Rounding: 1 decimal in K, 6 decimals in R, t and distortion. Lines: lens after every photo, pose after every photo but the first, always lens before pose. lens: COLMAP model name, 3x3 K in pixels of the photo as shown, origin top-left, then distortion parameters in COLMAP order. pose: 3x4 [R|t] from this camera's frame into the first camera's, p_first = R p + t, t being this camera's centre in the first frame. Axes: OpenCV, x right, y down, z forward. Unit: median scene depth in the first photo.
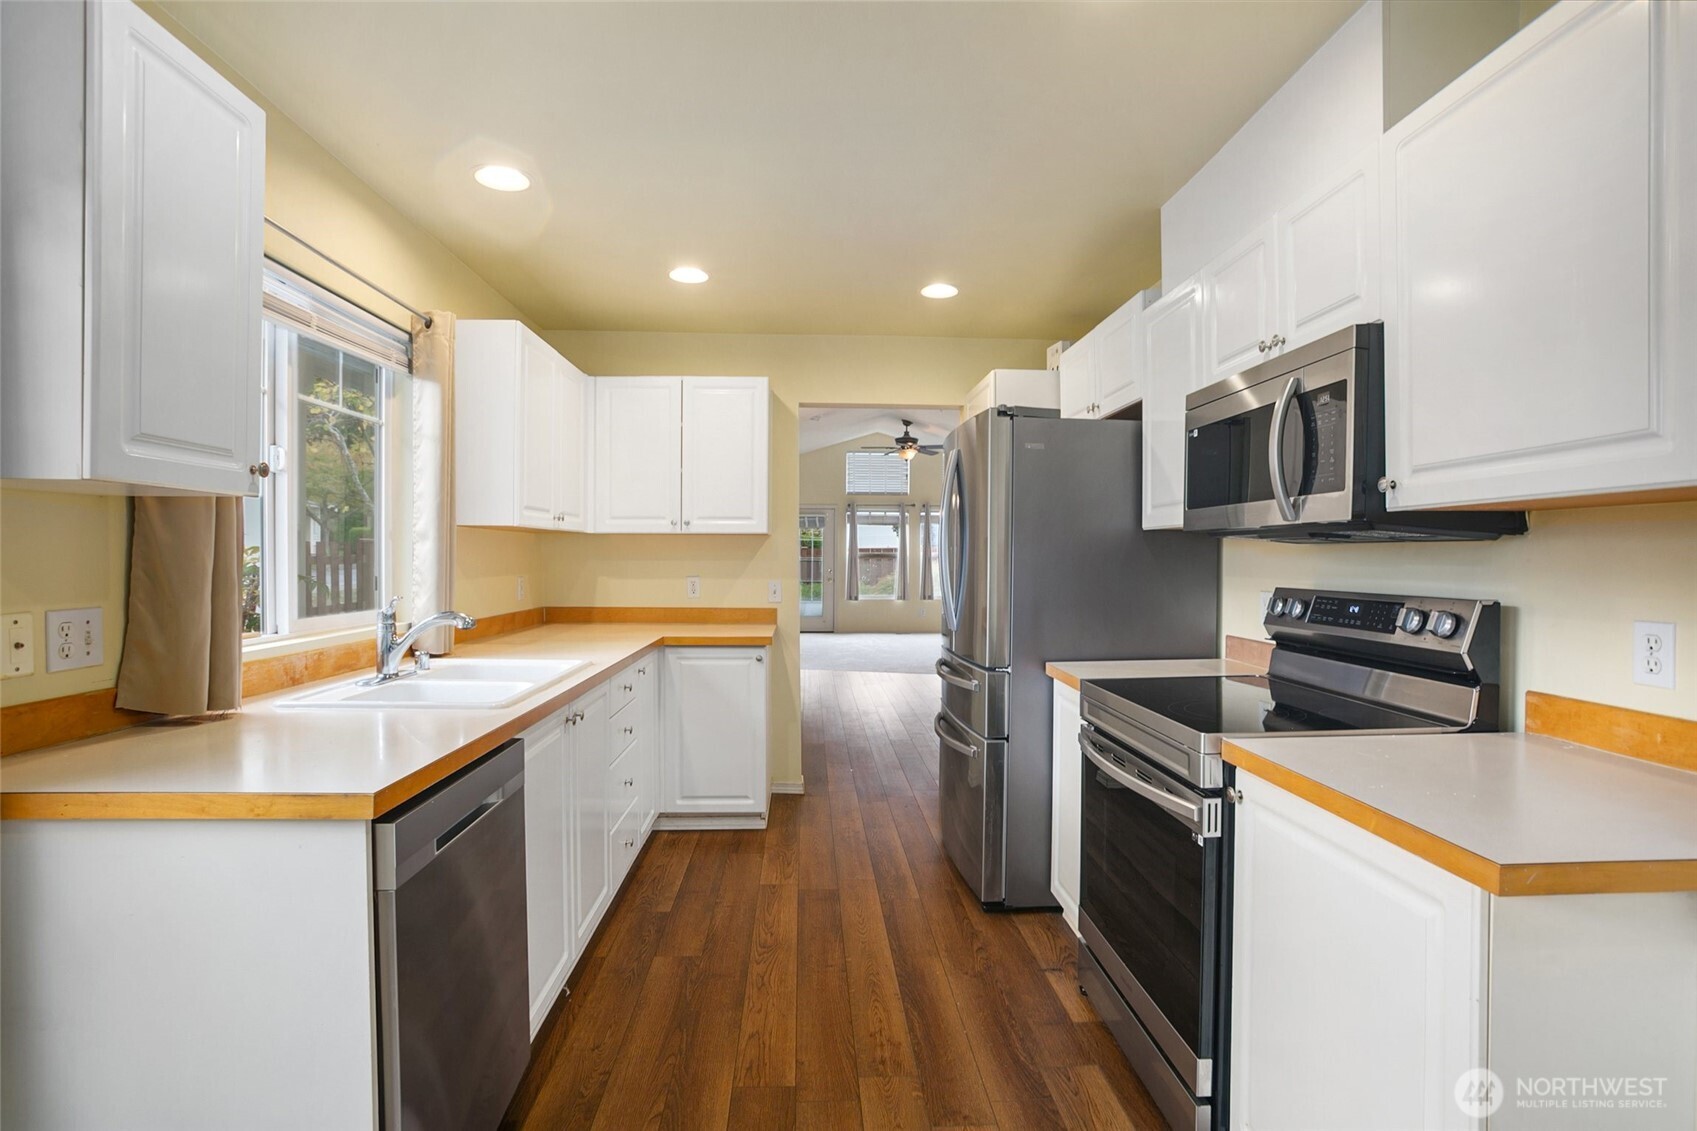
lens RADIAL K [[824.6, 0, 833.4], [0, 824.6, 568.2], [0, 0, 1]] dist [-0.062573, 0.021371]
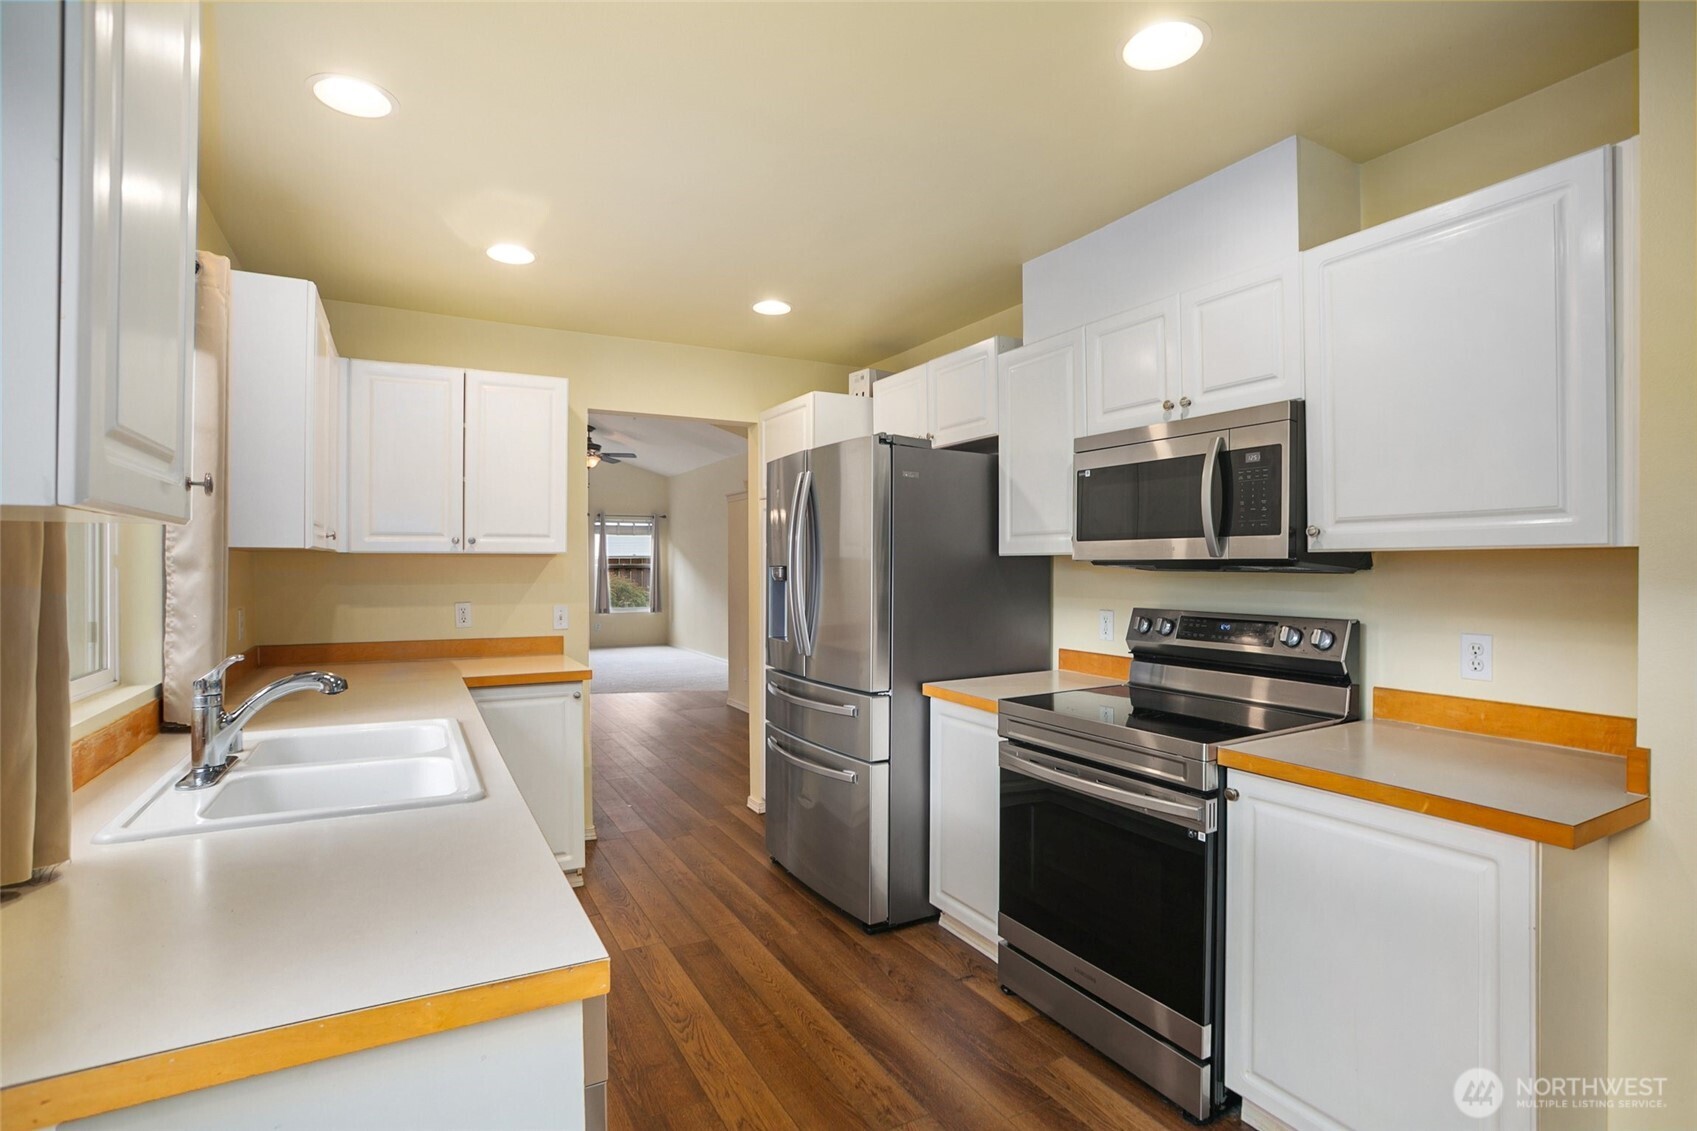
lens RADIAL K [[824.6, 0, 847.8], [0, 824.6, 568.4], [0, 0, 1]] dist [-0.062573, 0.021371]
pose [[0.896335, -0.005540, 0.443343, -0.361727], [0.009580, 0.999930, -0.006873, -0.030353], [-0.443274, 0.010408, 0.896326, 0.132153]]
